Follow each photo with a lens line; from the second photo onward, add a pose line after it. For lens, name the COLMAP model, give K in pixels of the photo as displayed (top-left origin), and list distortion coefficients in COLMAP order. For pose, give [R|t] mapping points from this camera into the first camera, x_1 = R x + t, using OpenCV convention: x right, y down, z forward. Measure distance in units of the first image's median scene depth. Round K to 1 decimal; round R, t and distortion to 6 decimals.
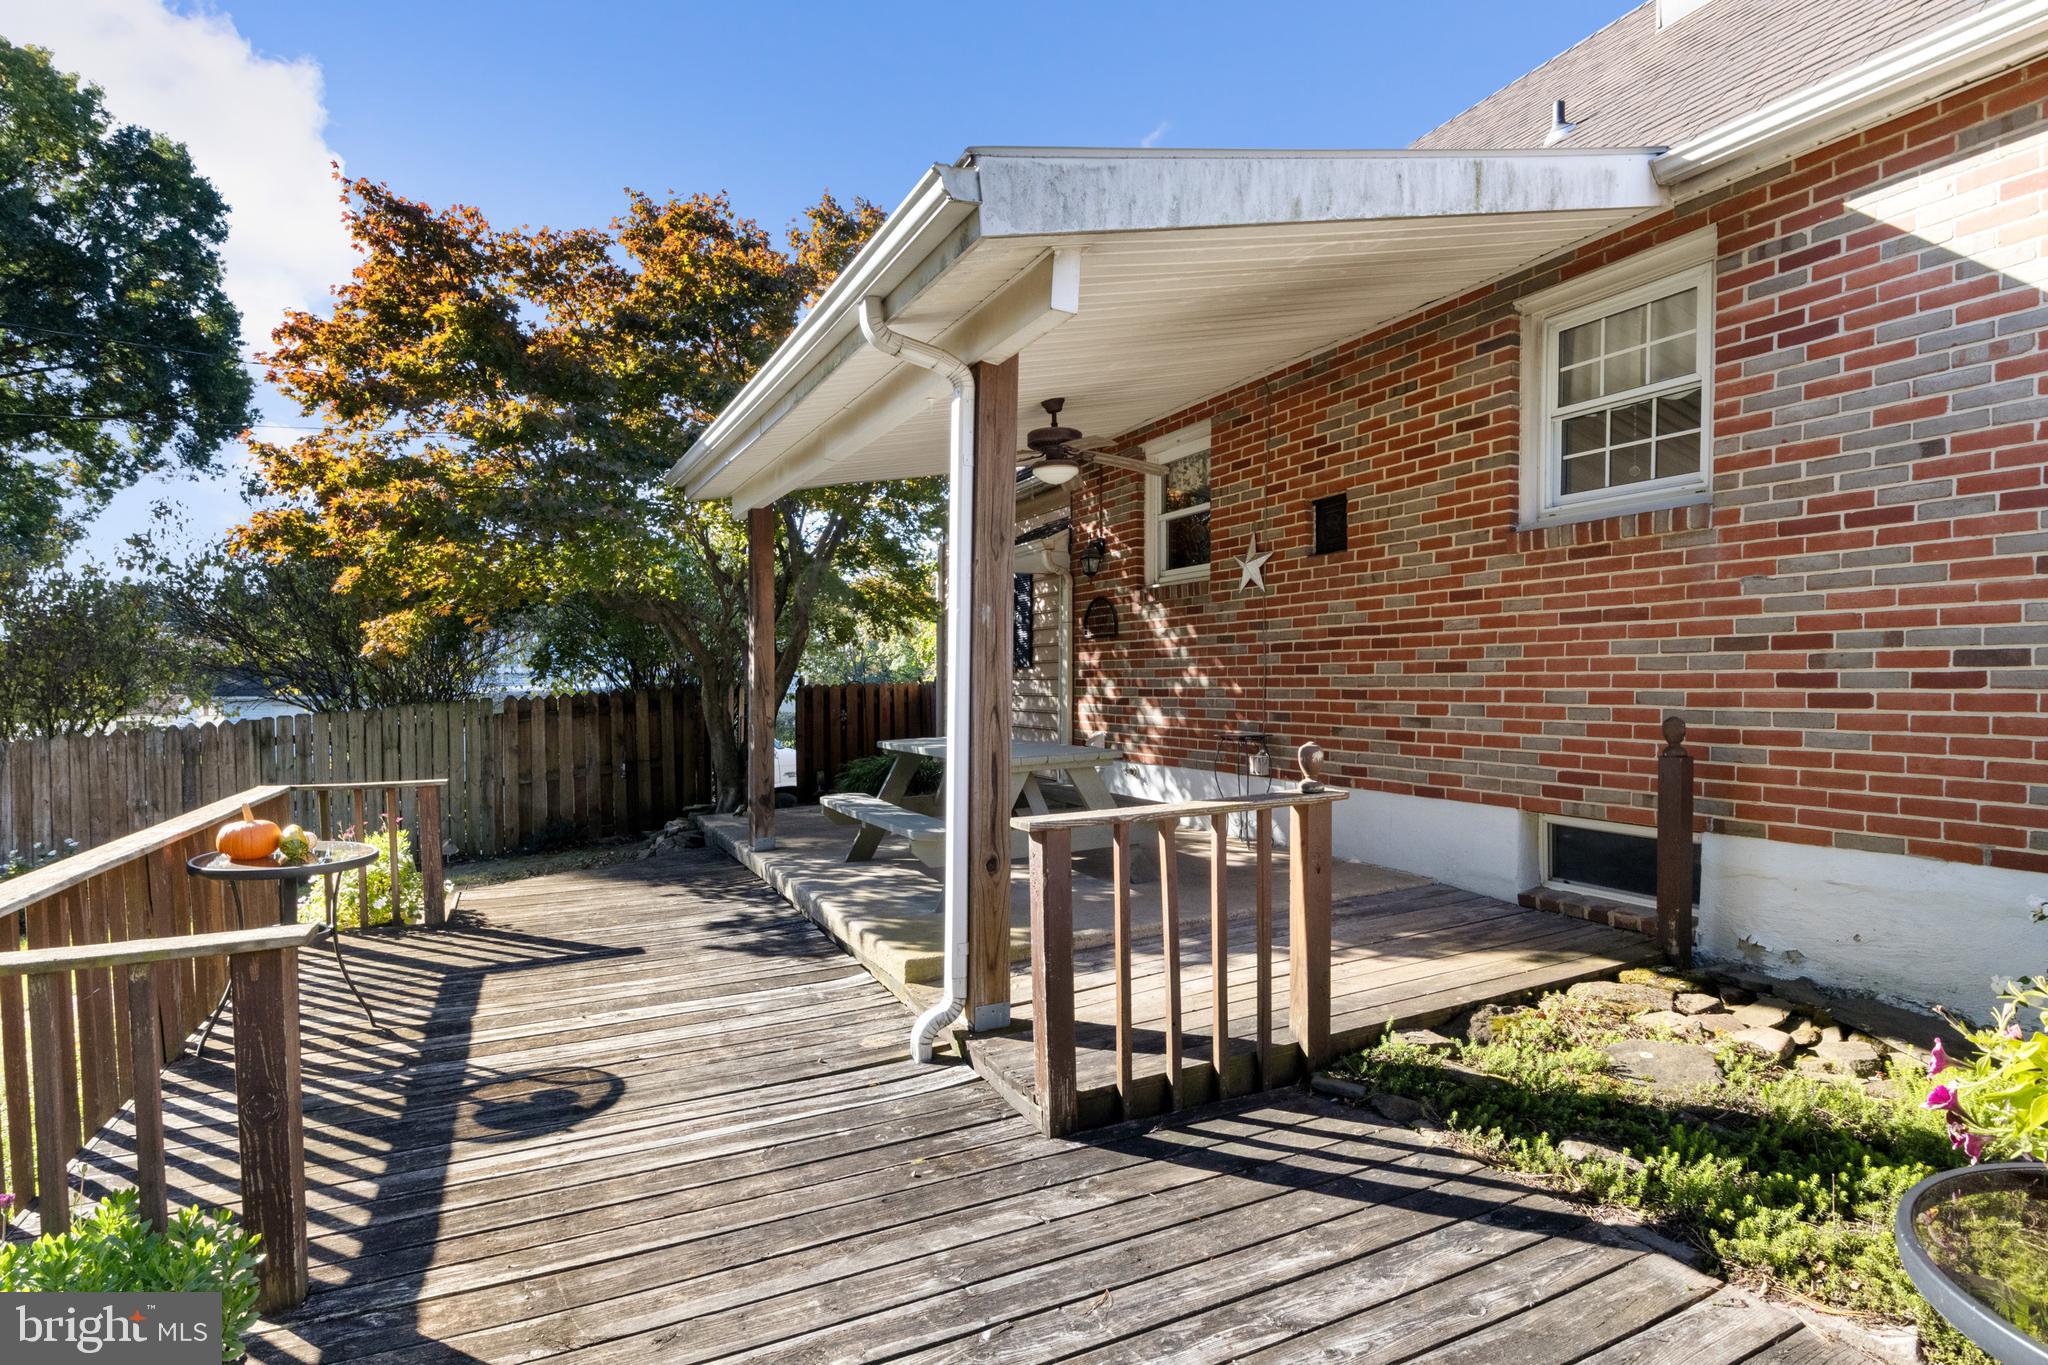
lens RADIAL K [[1035.5, 0, 1009.7], [0, 1035.5, 676.4], [0, 0, 1]] dist [-0.002177, -0.000271]
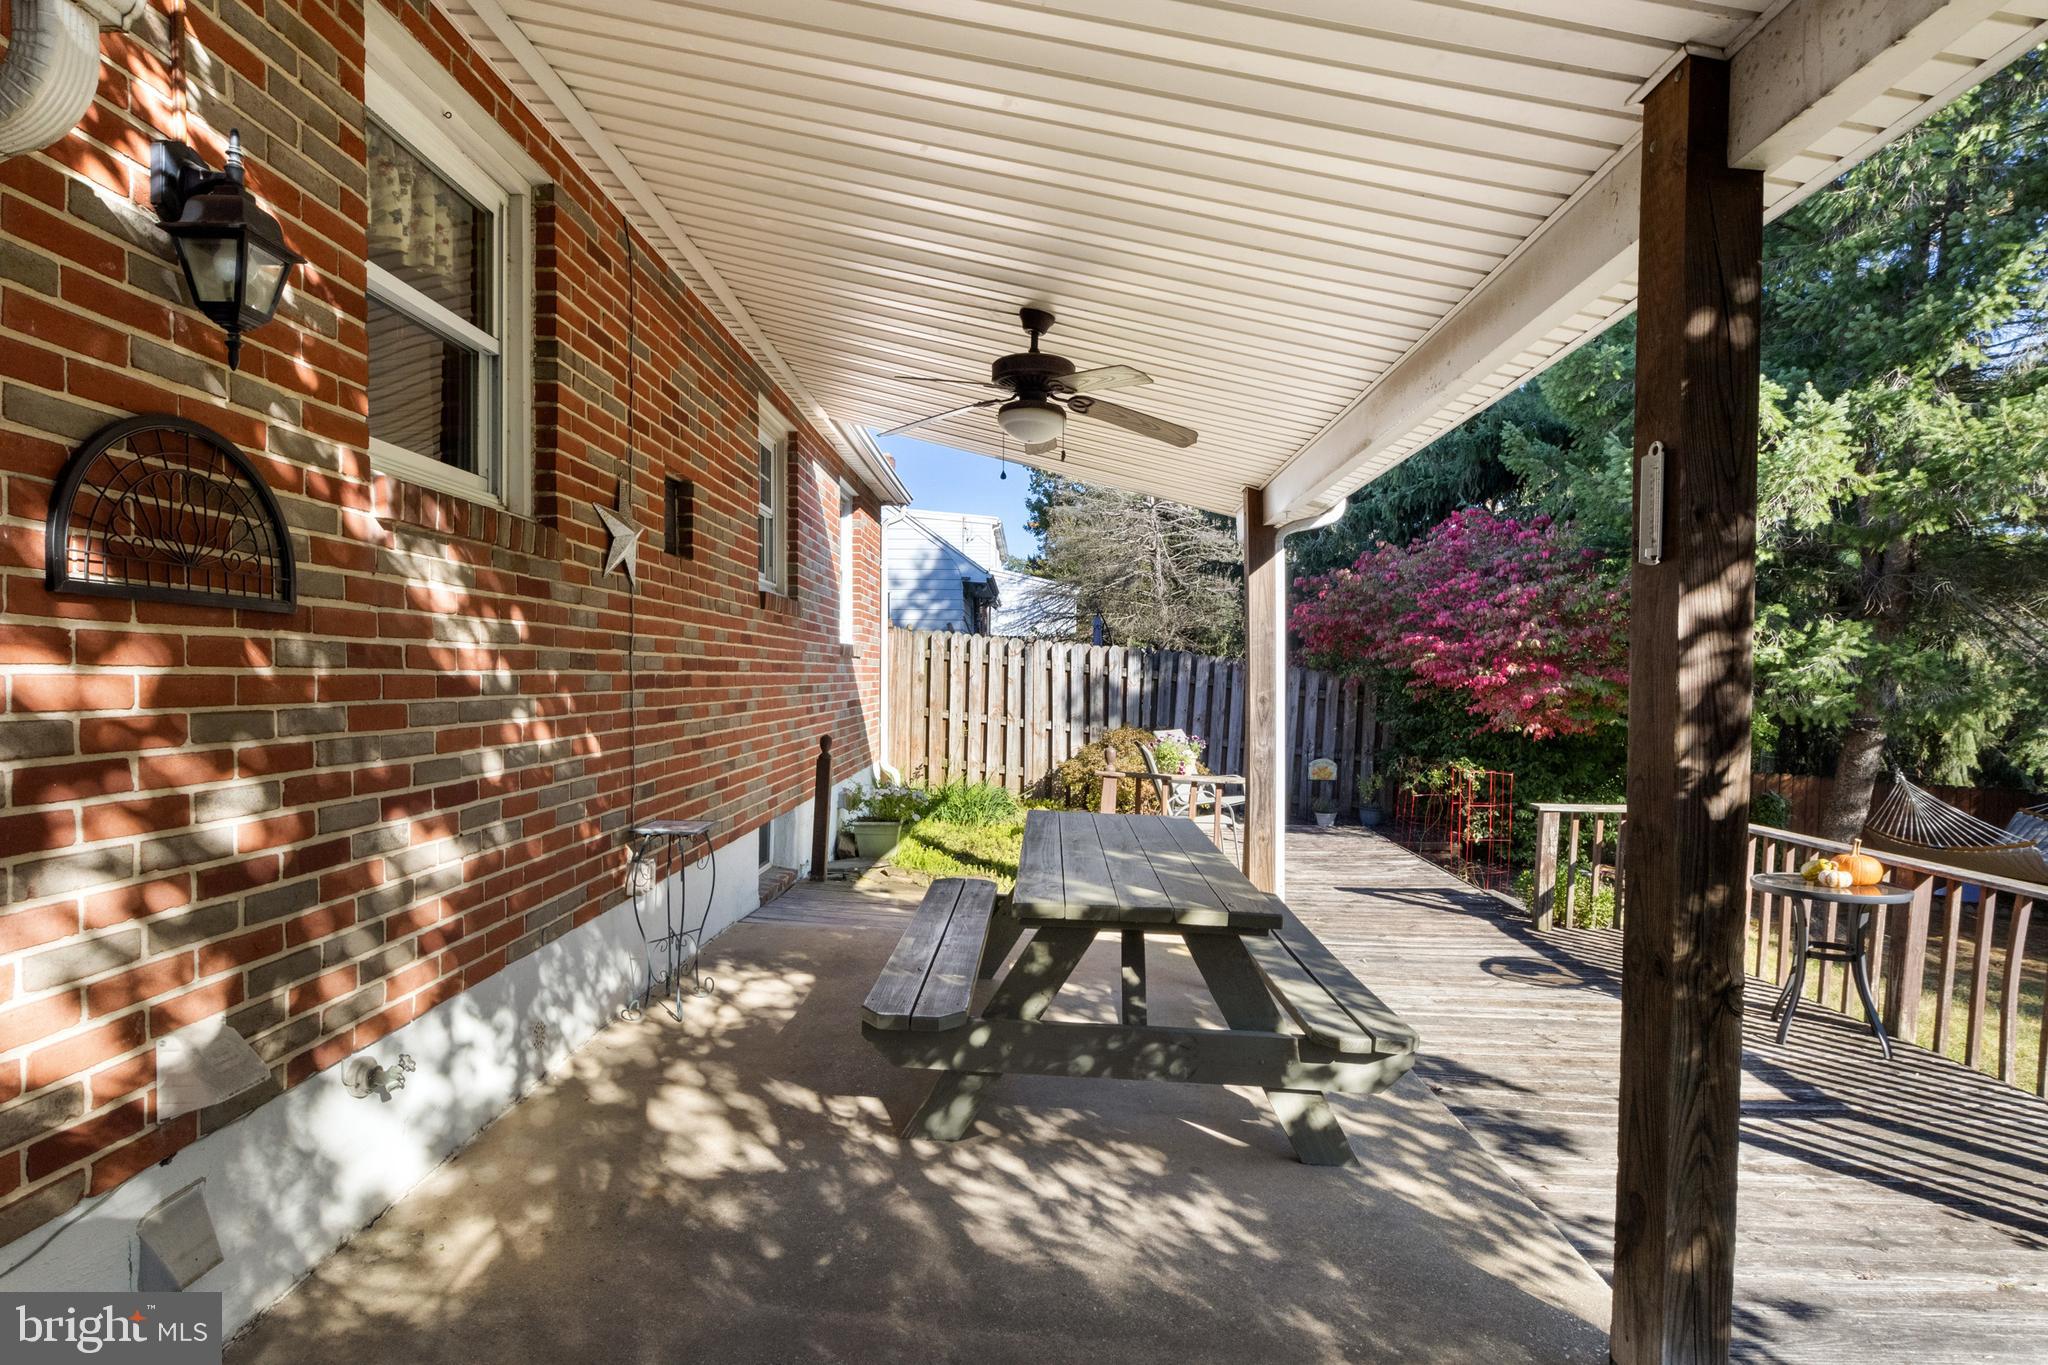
lens RADIAL K [[1053.3, 0, 1021.3], [0, 1053.3, 695.2], [0, 0, 1]] dist [-0.002834, -0.000188]
pose [[-0.896088, -0.012925, 0.443688, -0.206341], [-0.009091, 0.999901, 0.010767, -0.023732], [-0.443784, 0.005615, -0.896116, 1.288016]]
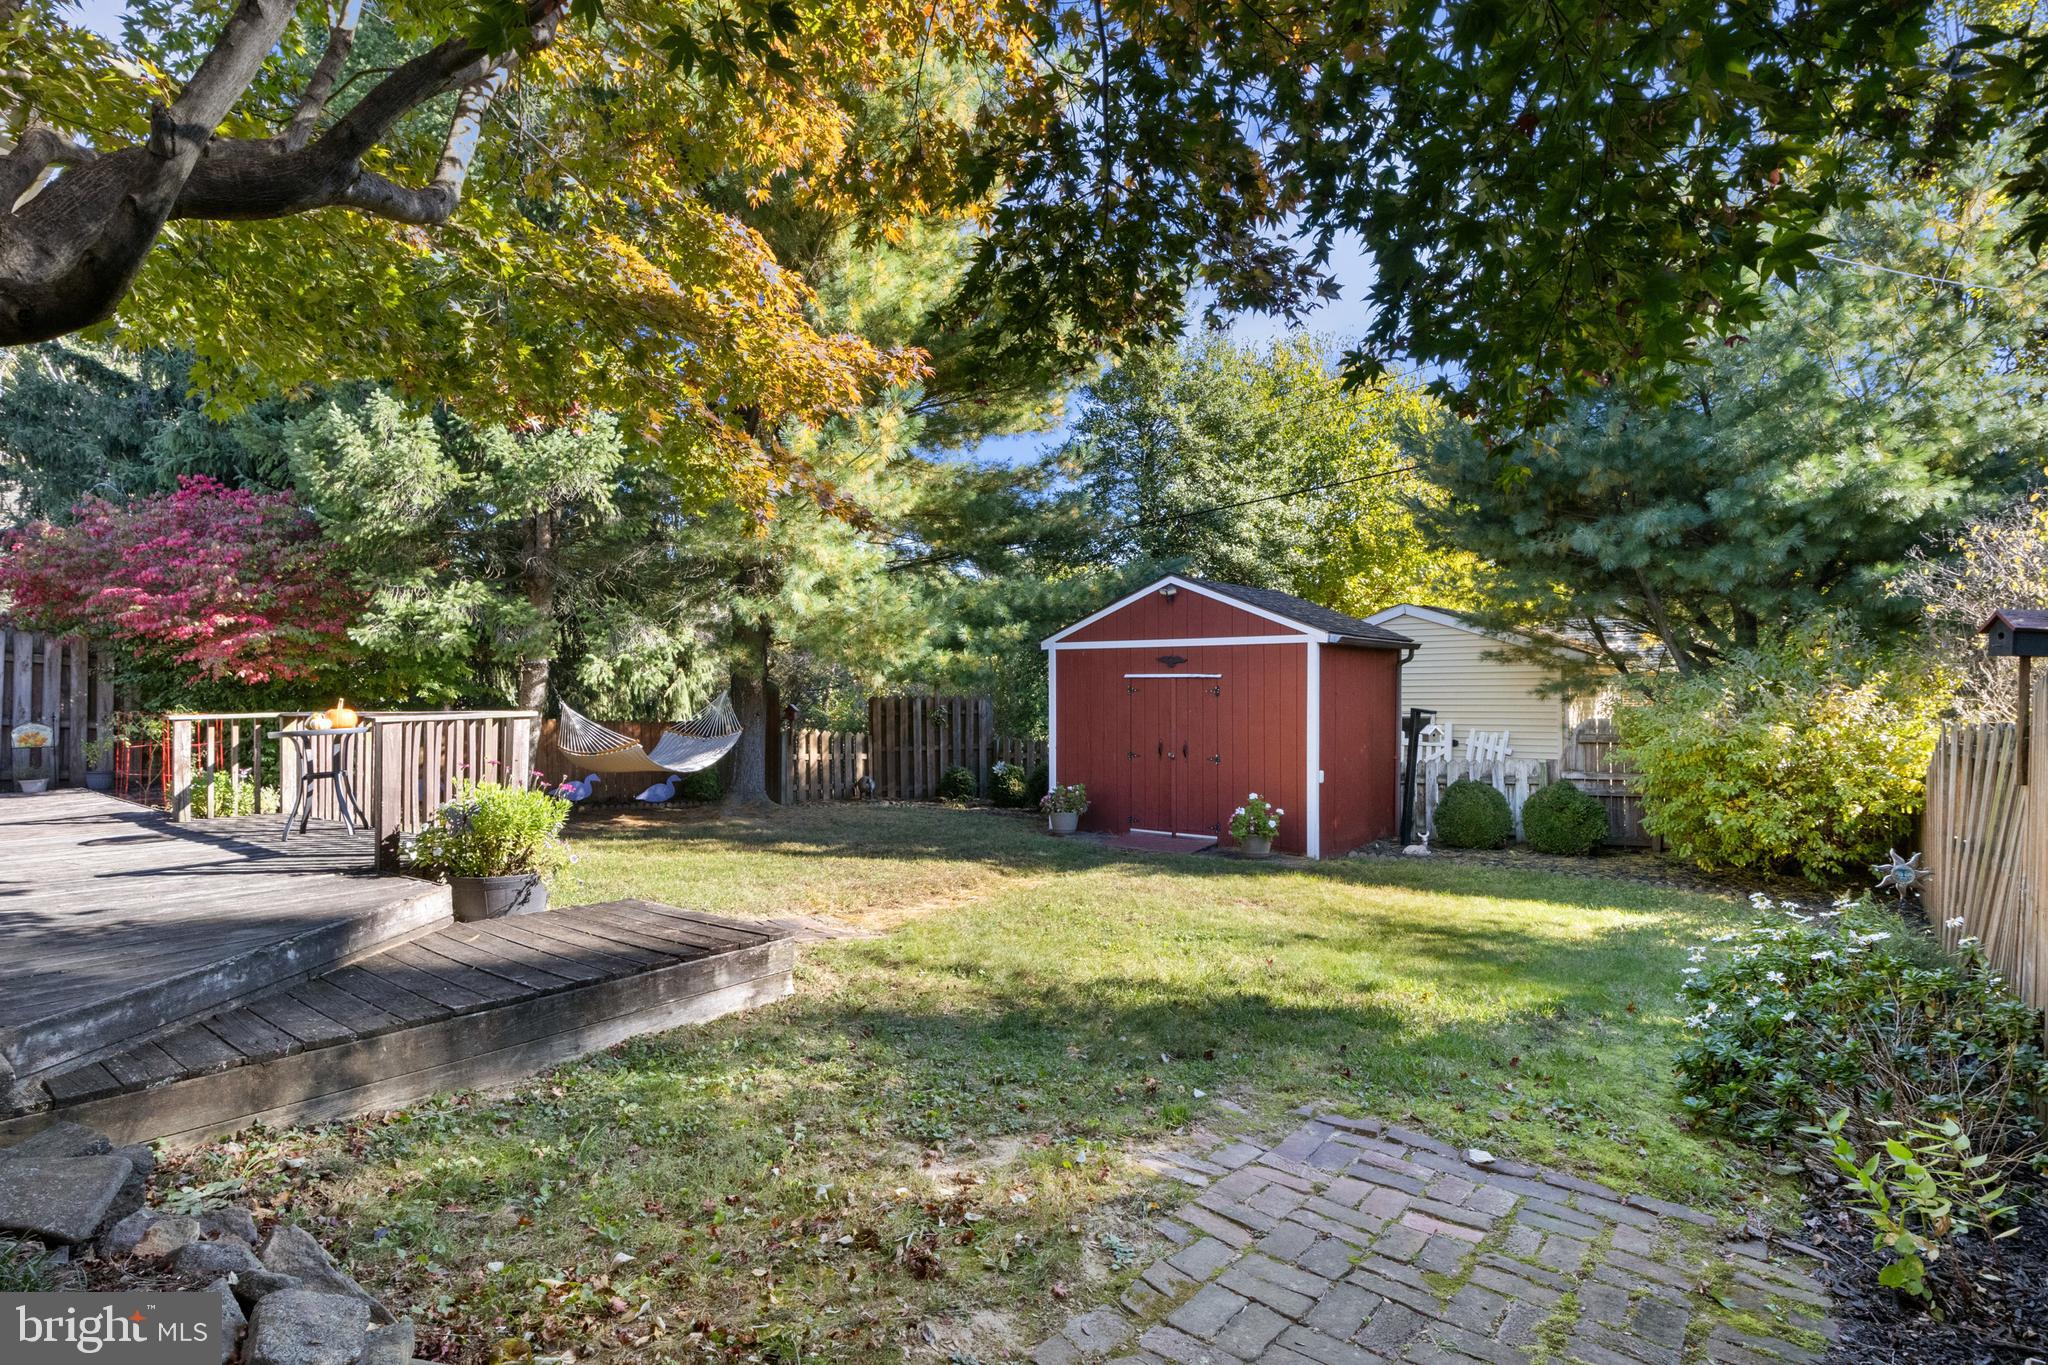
lens RADIAL K [[1053.3, 0, 1021.3], [0, 1053.3, 695.2], [0, 0, 1]] dist [-0.002834, -0.000188]
pose [[-0.893985, 0.029173, -0.447145, -0.474833], [0.027090, 0.999572, 0.011052, 0.059479], [0.447276, -0.002233, -0.894393, 1.582290]]
